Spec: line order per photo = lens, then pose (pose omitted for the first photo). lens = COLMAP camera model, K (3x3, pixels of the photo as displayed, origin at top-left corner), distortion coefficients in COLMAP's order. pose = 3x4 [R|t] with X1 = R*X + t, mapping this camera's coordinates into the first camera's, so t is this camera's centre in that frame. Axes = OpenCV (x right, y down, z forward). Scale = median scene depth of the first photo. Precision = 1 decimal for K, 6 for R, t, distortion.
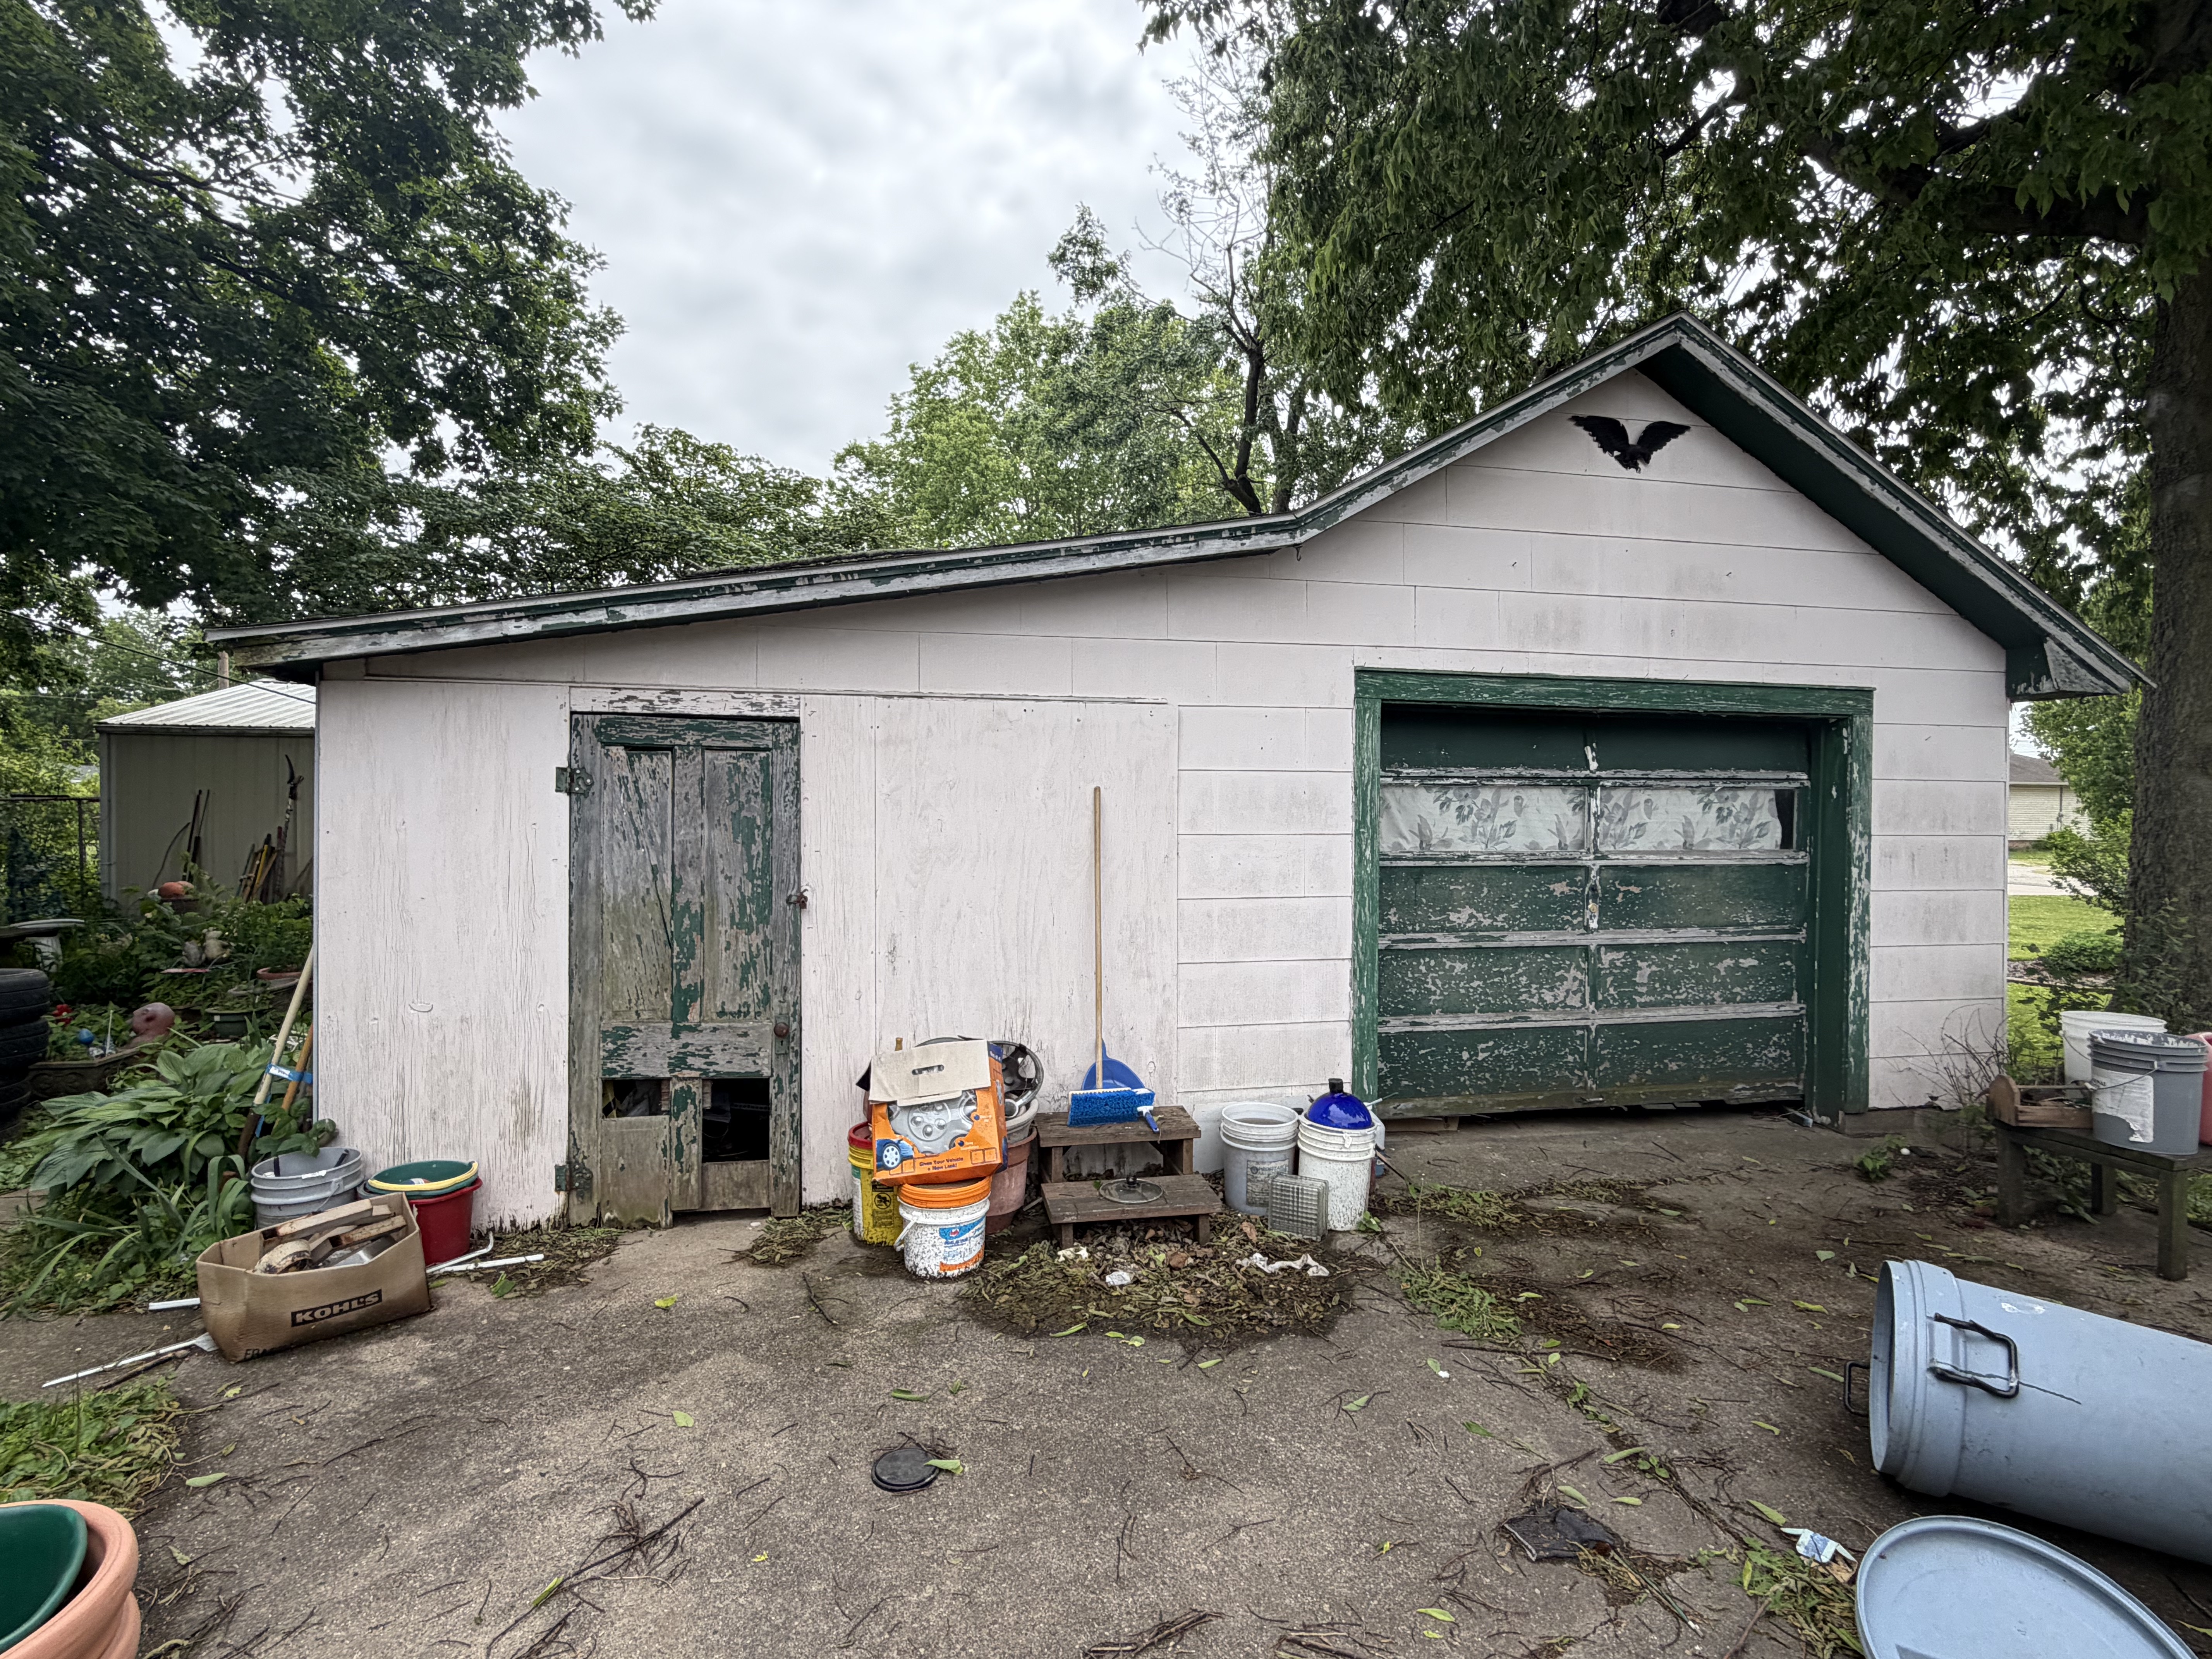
lens RADIAL K [[1092.5, 0, 1104.9], [0, 1092.5, 836.3], [0, 0, 1]] dist [-0.000335, -0.000010]
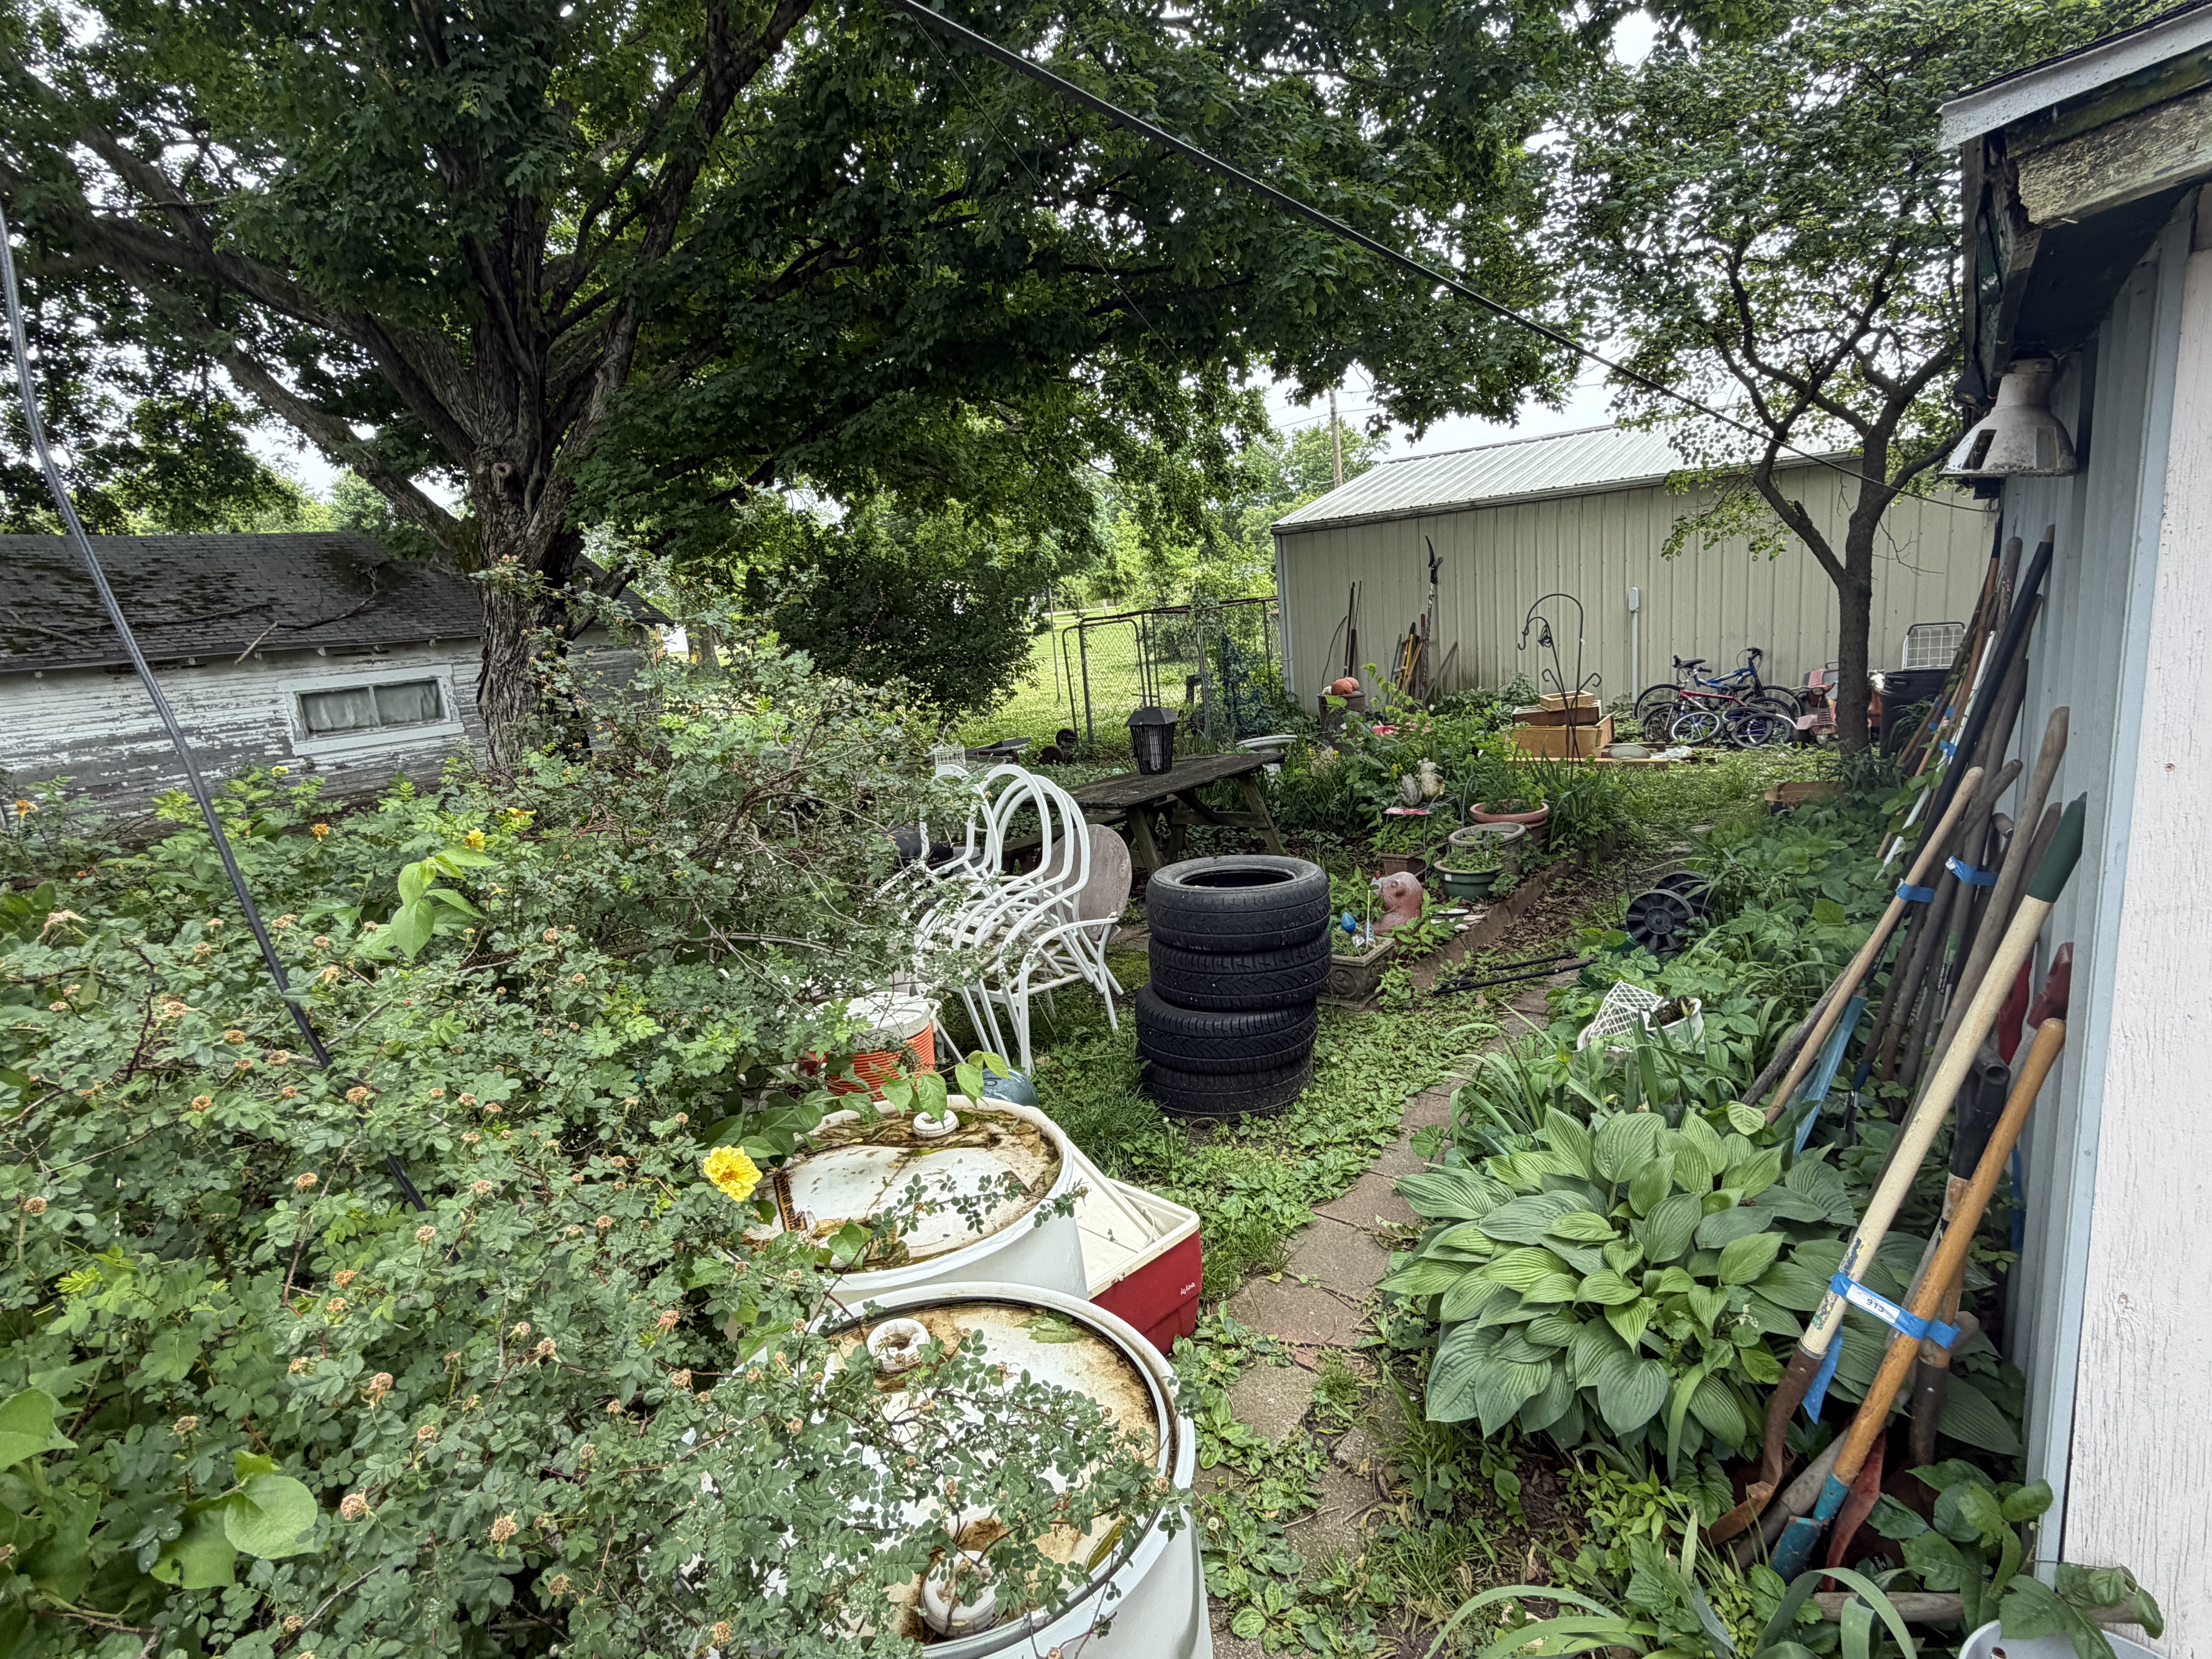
lens RADIAL K [[1092.5, 0, 1103.3], [0, 1092.5, 832.4], [0, 0, 1]] dist [-0.000335, -0.000010]
pose [[0.640432, 0.089566, -0.762774, -0.207282], [0.081049, 0.979749, 0.183093, -0.021644], [0.763726, -0.179080, 0.620204, 0.174949]]
